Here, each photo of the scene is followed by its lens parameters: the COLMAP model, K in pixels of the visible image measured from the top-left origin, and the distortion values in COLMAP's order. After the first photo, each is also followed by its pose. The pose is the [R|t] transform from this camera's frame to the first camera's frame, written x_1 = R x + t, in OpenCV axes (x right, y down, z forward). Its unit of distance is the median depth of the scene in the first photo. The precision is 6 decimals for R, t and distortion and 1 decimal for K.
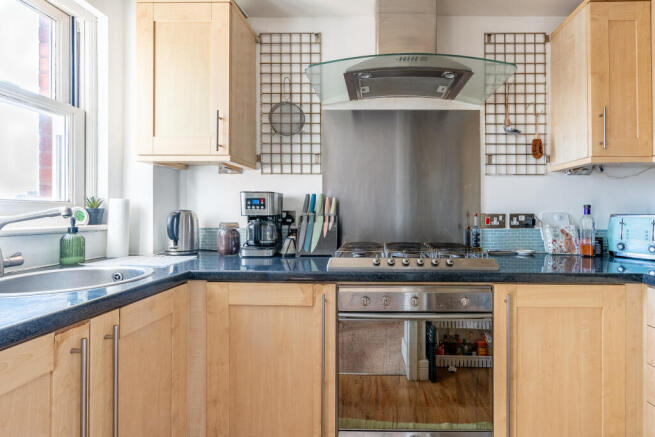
lens RADIAL K [[302.2, 0, 328.6], [0, 302.2, 215.3], [0, 0, 1]] dist [0.004990, 0.000722]
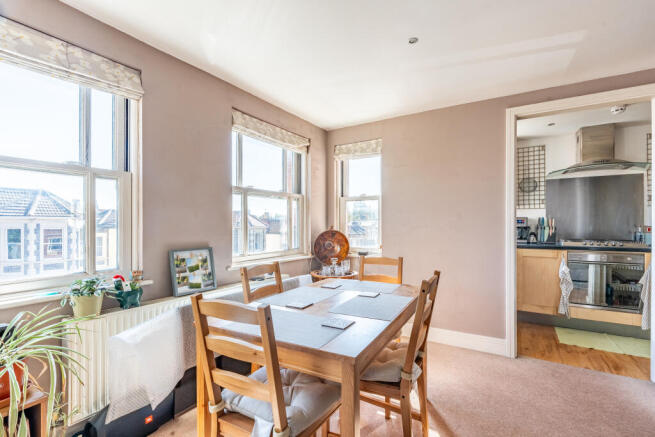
lens RADIAL K [[302.2, 0, 308.2], [0, 302.2, 230.6], [0, 0, 1]] dist [0.004990, 0.000722]
pose [[0.906299, 0.000811, -0.422636, -0.669045], [0.002513, 0.999970, 0.007309, 0.008275], [0.422630, -0.007686, 0.906270, -1.792694]]
